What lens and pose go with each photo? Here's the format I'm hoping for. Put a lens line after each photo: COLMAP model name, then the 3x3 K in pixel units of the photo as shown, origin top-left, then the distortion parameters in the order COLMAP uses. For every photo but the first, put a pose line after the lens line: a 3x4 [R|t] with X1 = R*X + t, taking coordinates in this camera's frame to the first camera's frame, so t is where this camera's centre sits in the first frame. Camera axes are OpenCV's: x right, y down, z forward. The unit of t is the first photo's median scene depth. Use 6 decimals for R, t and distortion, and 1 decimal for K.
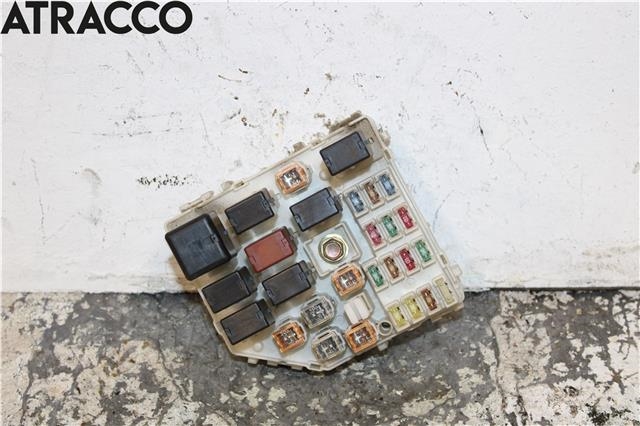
lens RADIAL K [[1239.7, 0, 323.0], [0, 1239.7, 217.2], [0, 0, 1]] dist [0.045976, 0.000000]
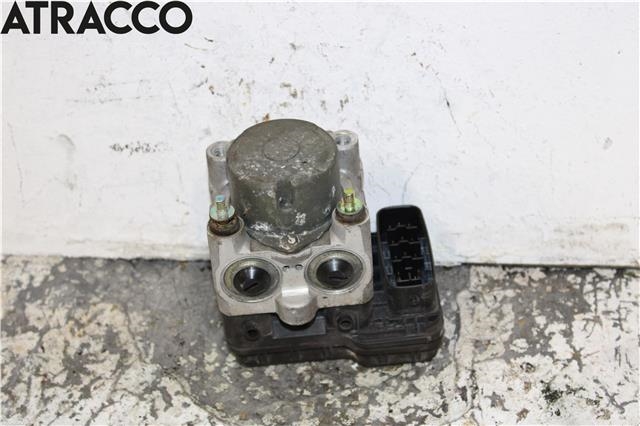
lens RADIAL K [[1239.7, 0, 316.6], [0, 1239.7, 212.4], [0, 0, 1]] dist [0.045976, 0.000000]
pose [[0.994904, 0.024542, -0.097793, 0.122905], [-0.024231, 0.999697, 0.004372, 0.016191], [0.097870, -0.001981, 0.995197, 0.001390]]
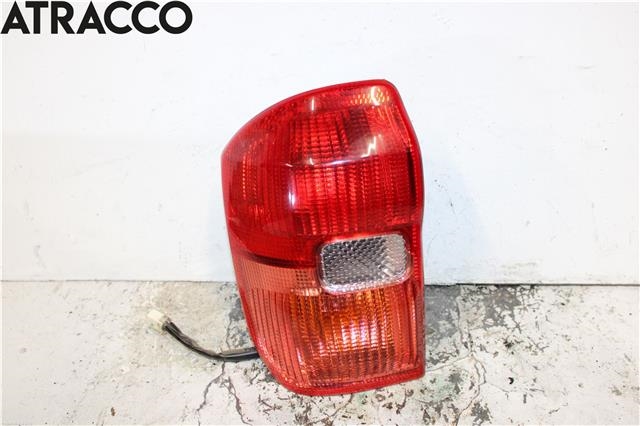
lens RADIAL K [[677.9, 0, 325.1], [0, 677.9, 213.7], [0, 0, 1]] dist [-0.077552, 0.000000]
pose [[0.997792, 0.010160, -0.065628, -0.006359], [-0.015703, 0.996299, -0.084505, 0.043705], [0.064527, 0.085349, 0.994259, -0.120268]]
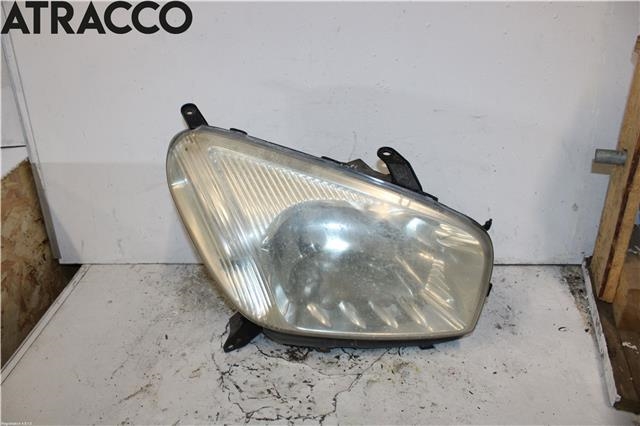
lens RADIAL K [[539.4, 0, 321.7], [0, 539.4, 210.7], [0, 0, 1]] dist [-0.135863, 0.056445]
pose [[0.994599, 0.008407, -0.103450, 0.087322], [-0.026606, 0.984062, -0.175822, 0.173679], [0.100323, 0.177625, 0.978971, -0.316493]]
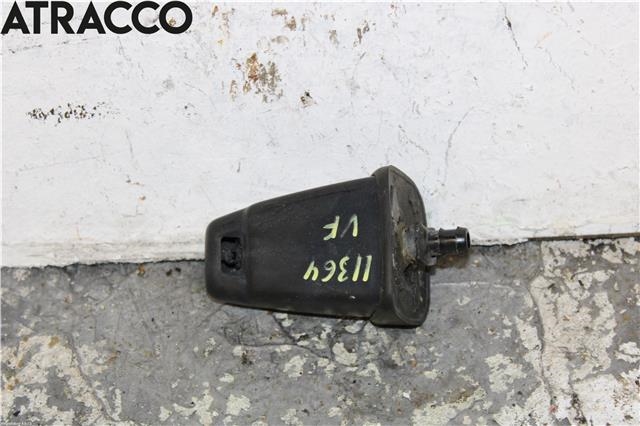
lens RADIAL K [[1535.7, 0, 317.8], [0, 1535.7, 215.7], [0, 0, 1]] dist [0.115284, 0.000000]
pose [[0.998968, -0.045407, -0.001160, 0.015033], [0.045333, 0.995104, 0.087818, -0.042456], [-0.002833, -0.087779, 0.996136, 0.115298]]
